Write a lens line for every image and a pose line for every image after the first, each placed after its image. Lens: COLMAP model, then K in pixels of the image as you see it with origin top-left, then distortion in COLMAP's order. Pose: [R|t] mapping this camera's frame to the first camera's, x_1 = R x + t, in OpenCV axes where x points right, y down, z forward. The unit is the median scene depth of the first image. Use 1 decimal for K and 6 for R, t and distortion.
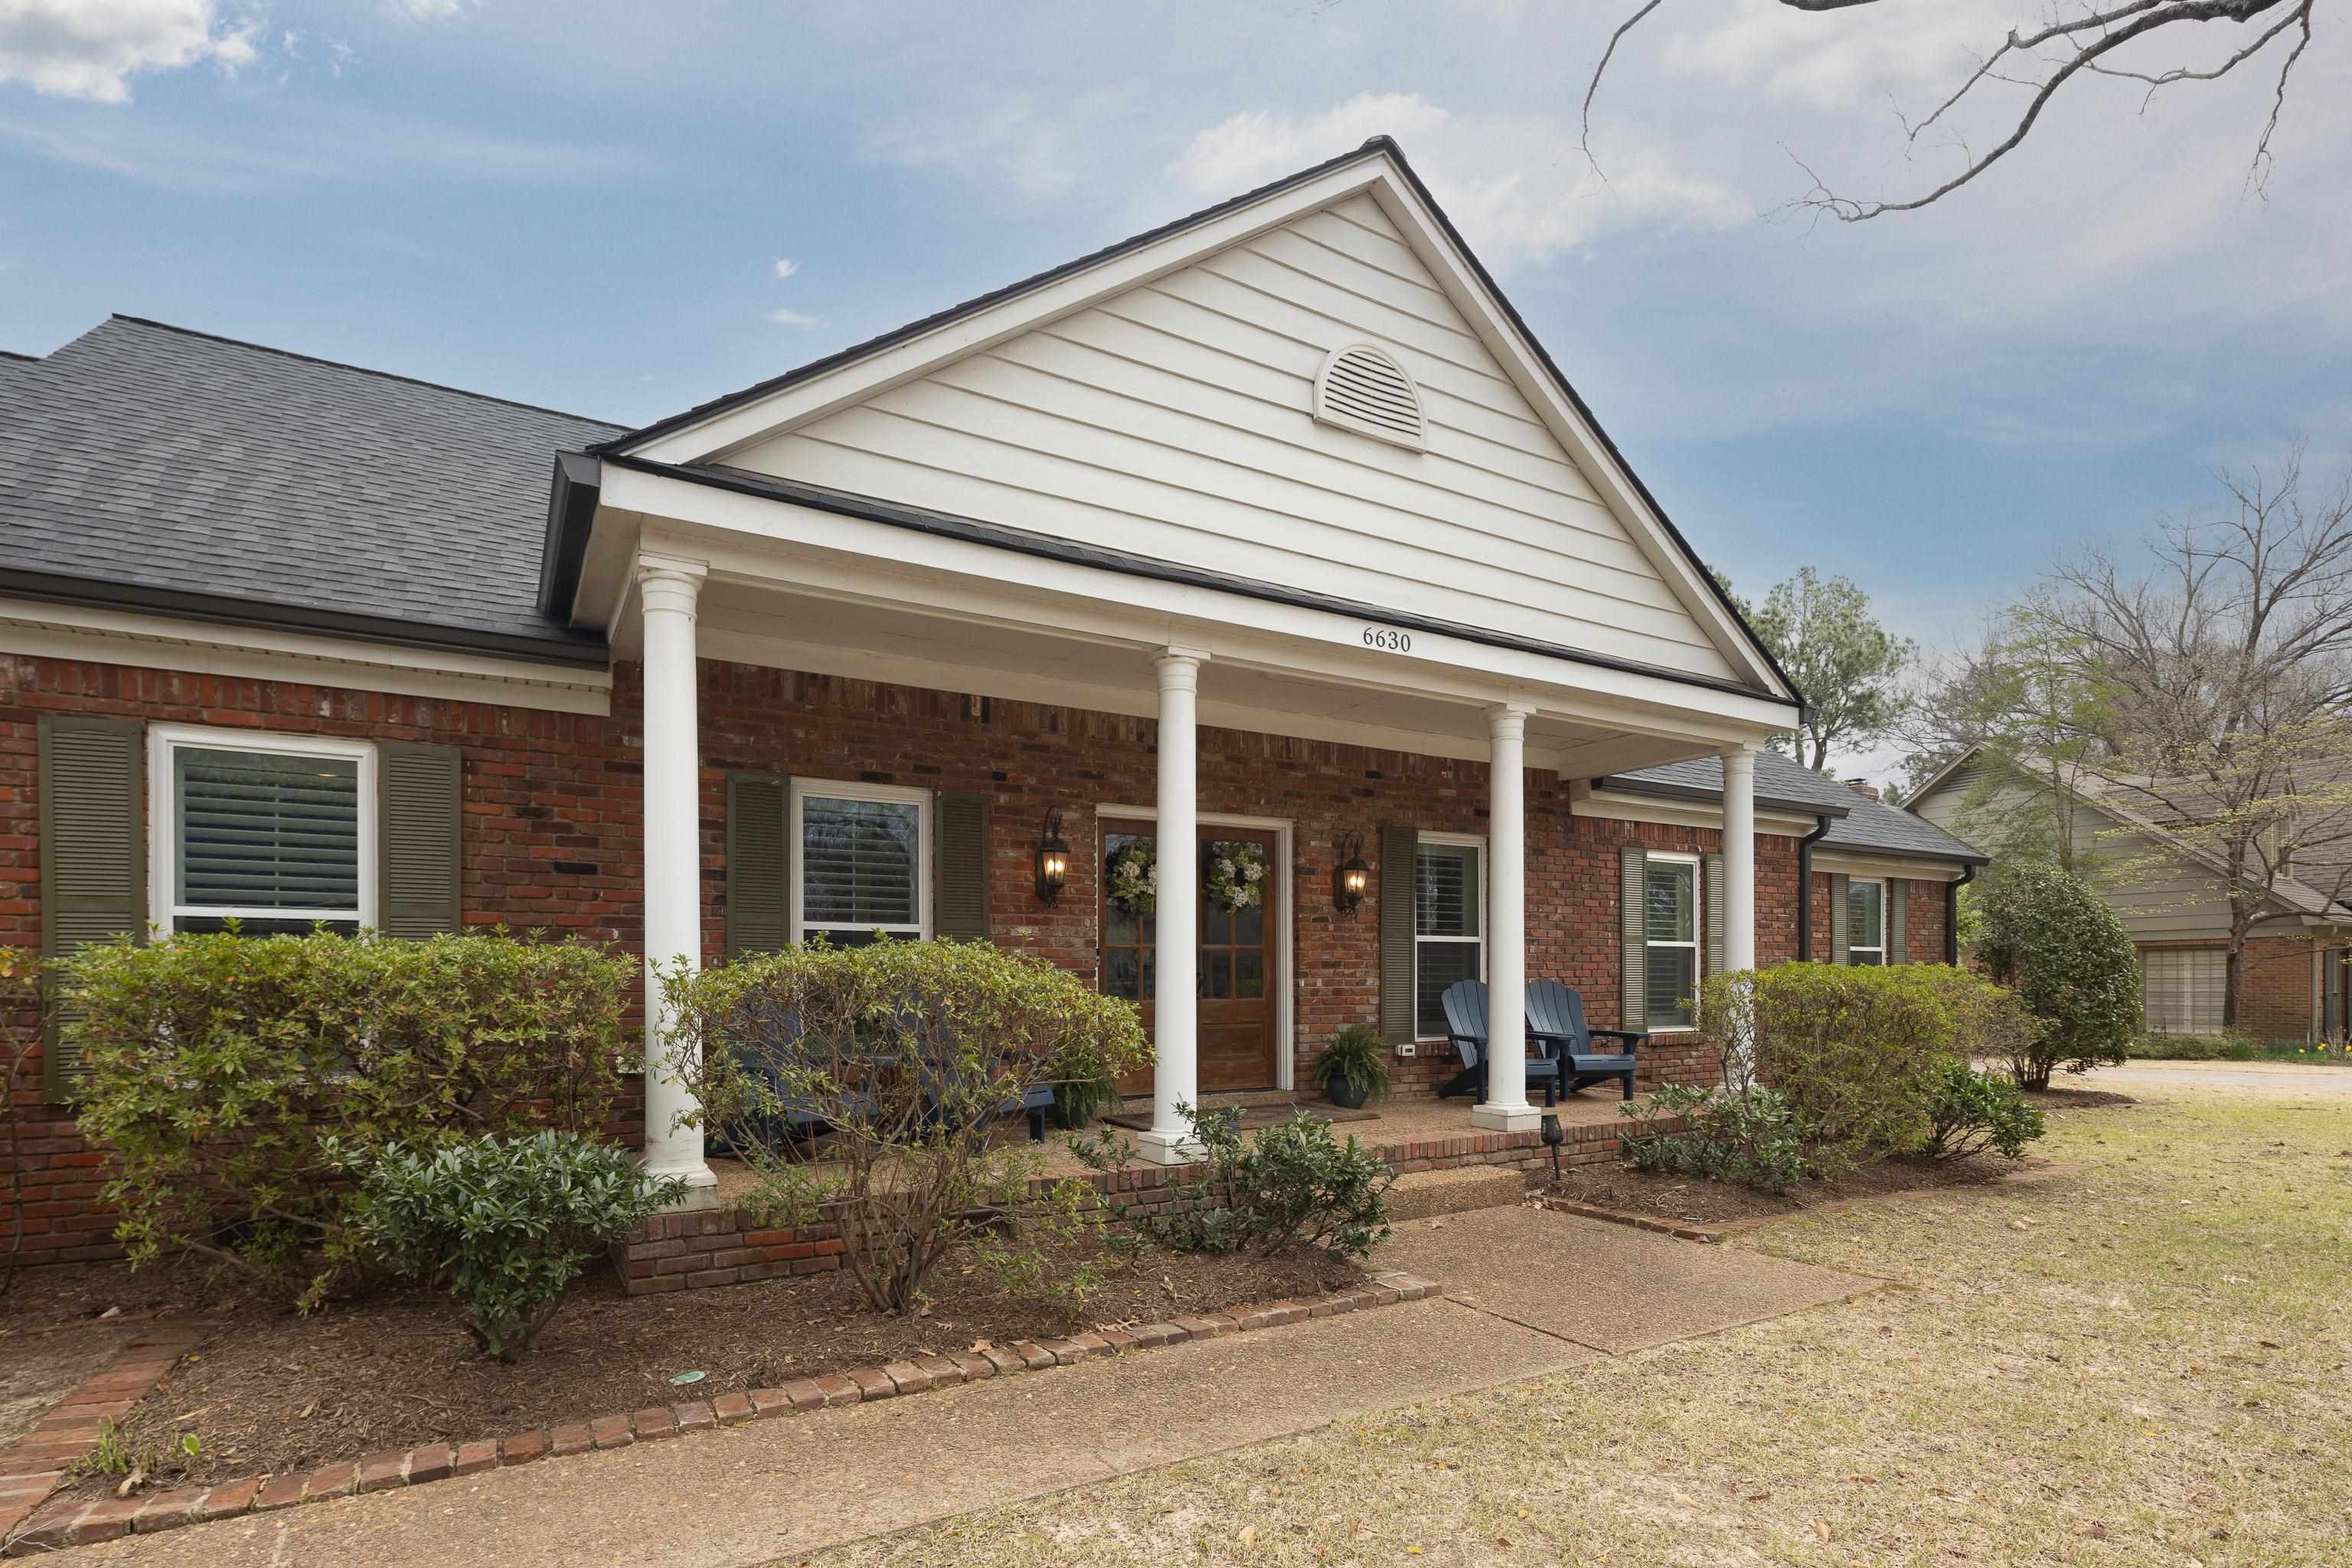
lens RADIAL K [[1159.1, 0, 1125.5], [0, 1159.1, 930.1], [0, 0, 1]] dist [0.003245, -0.002655]
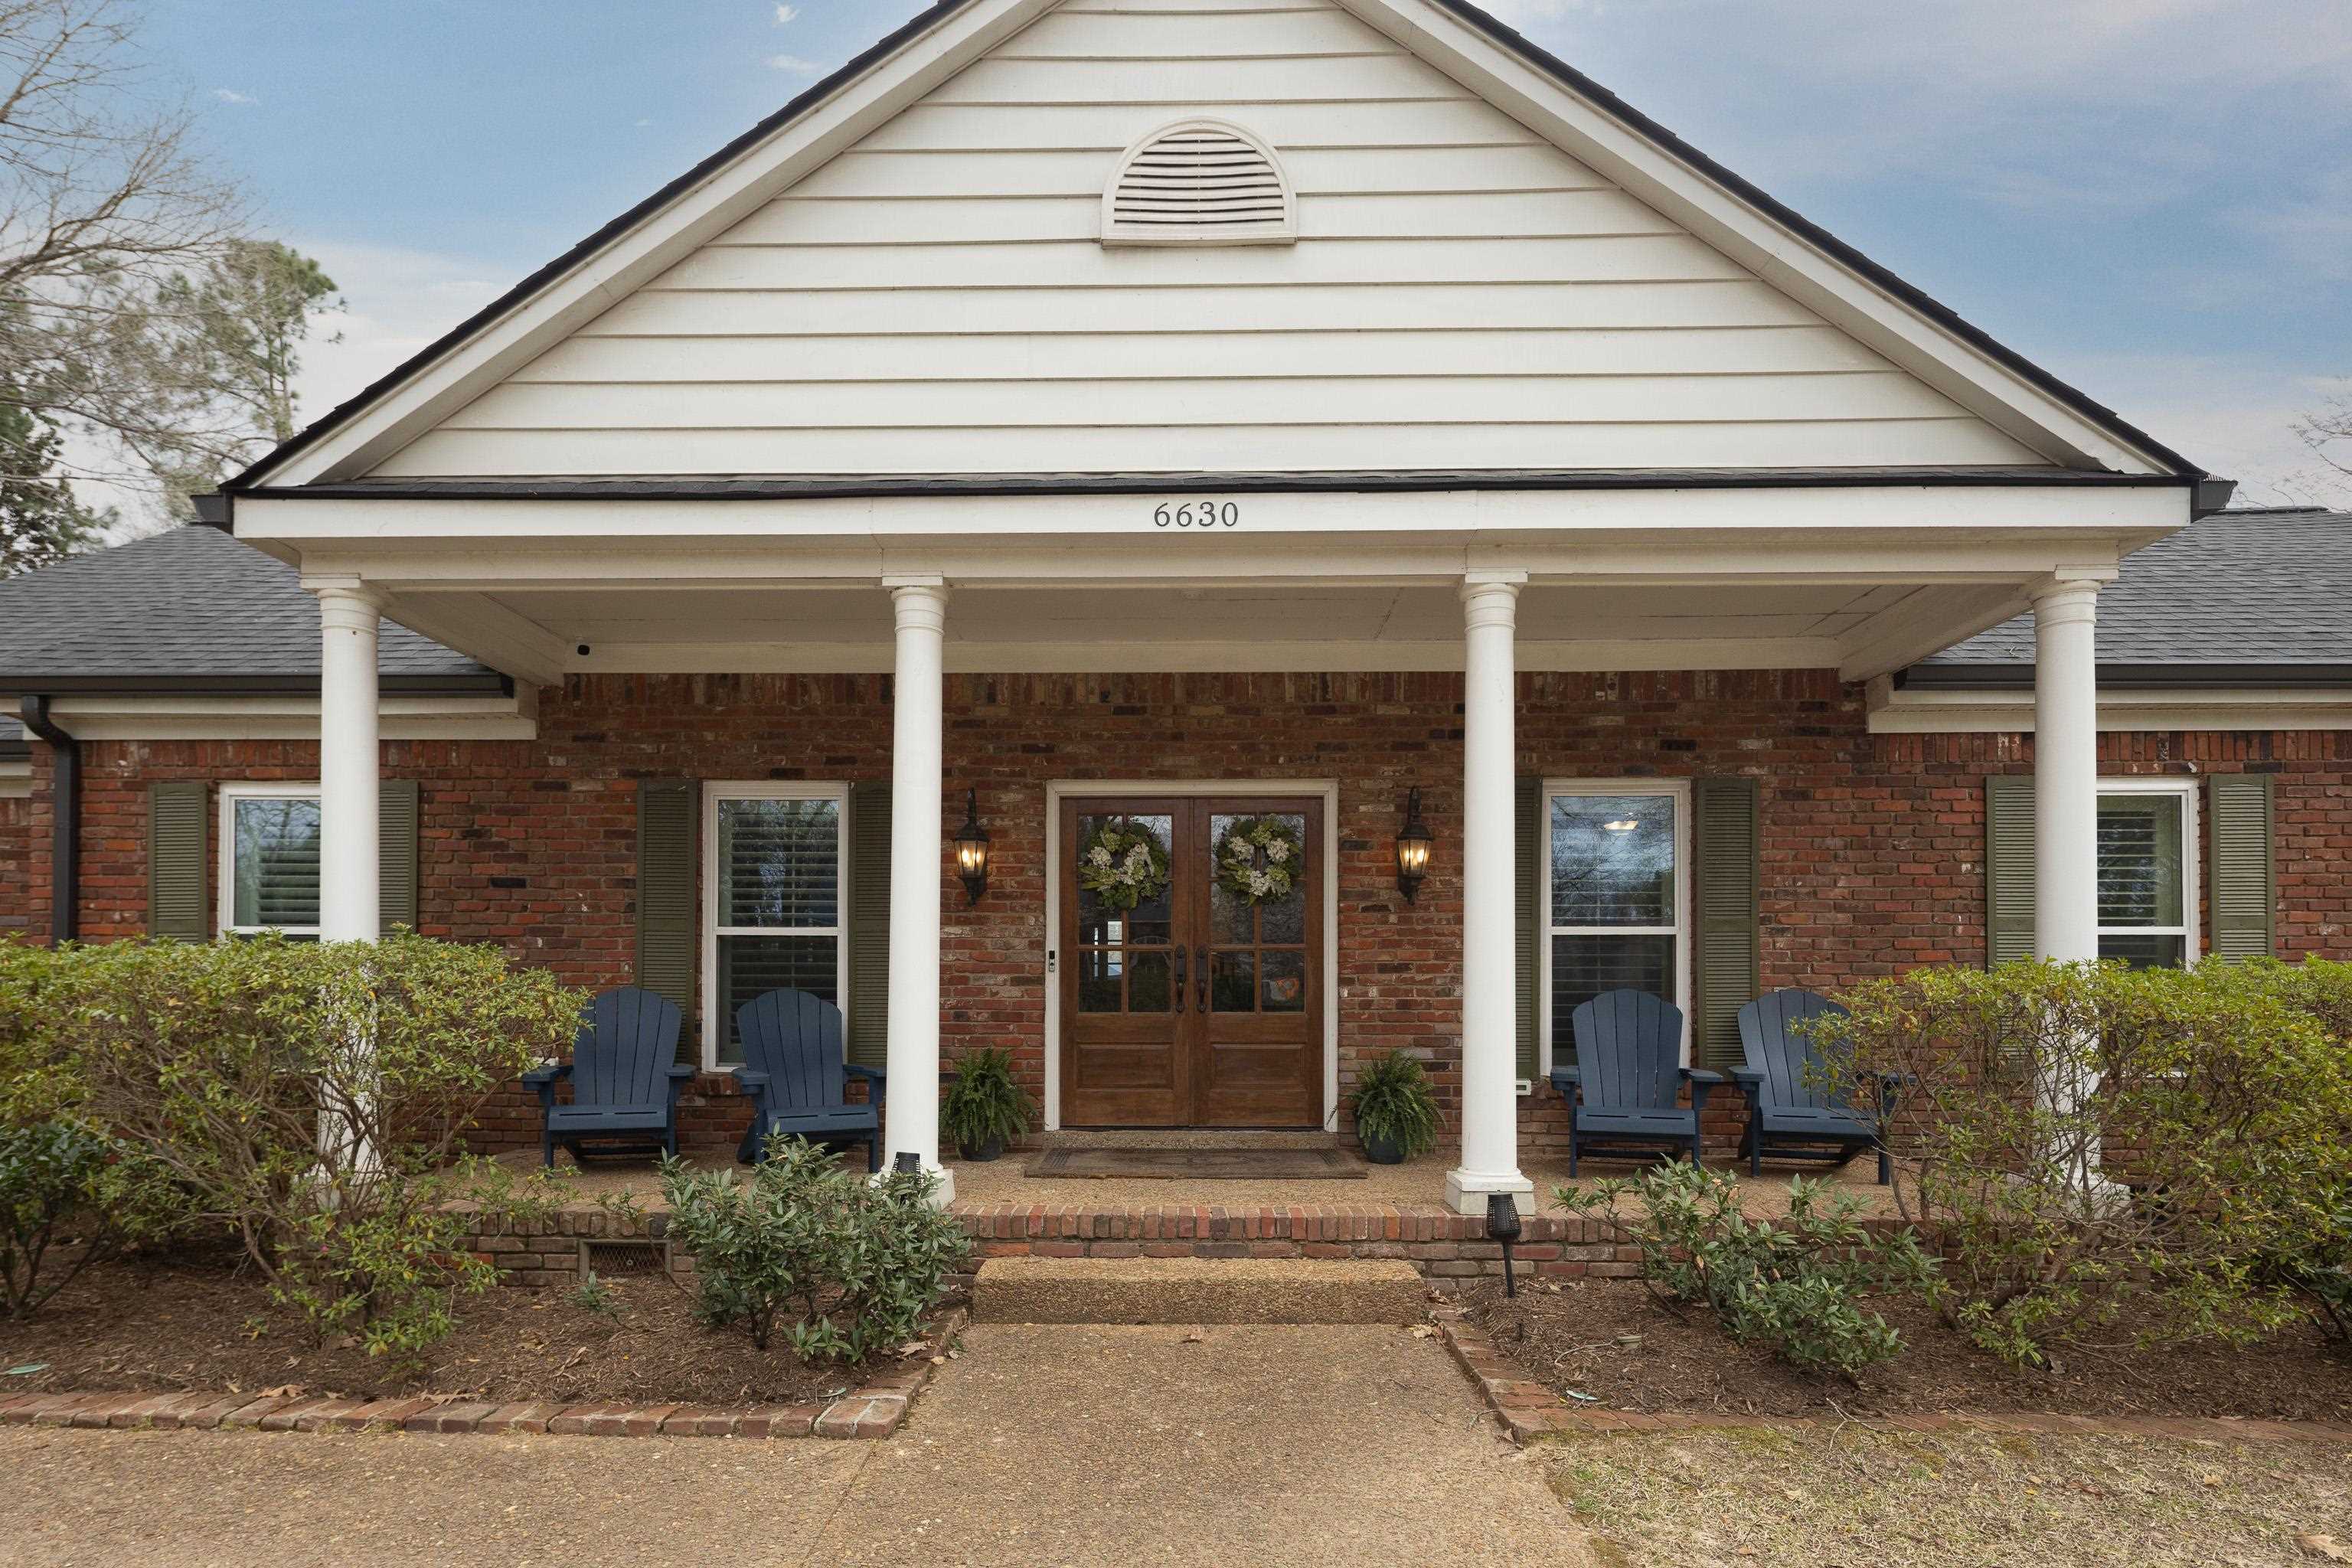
lens RADIAL K [[1159.1, 0, 1142.0], [0, 1159.1, 940.7], [0, 0, 1]] dist [0.003245, -0.002655]
pose [[0.854241, -0.021114, -0.519449, 0.512420], [0.019043, 0.999775, -0.009321, 0.019232], [0.519529, -0.001929, 0.854451, 0.329313]]
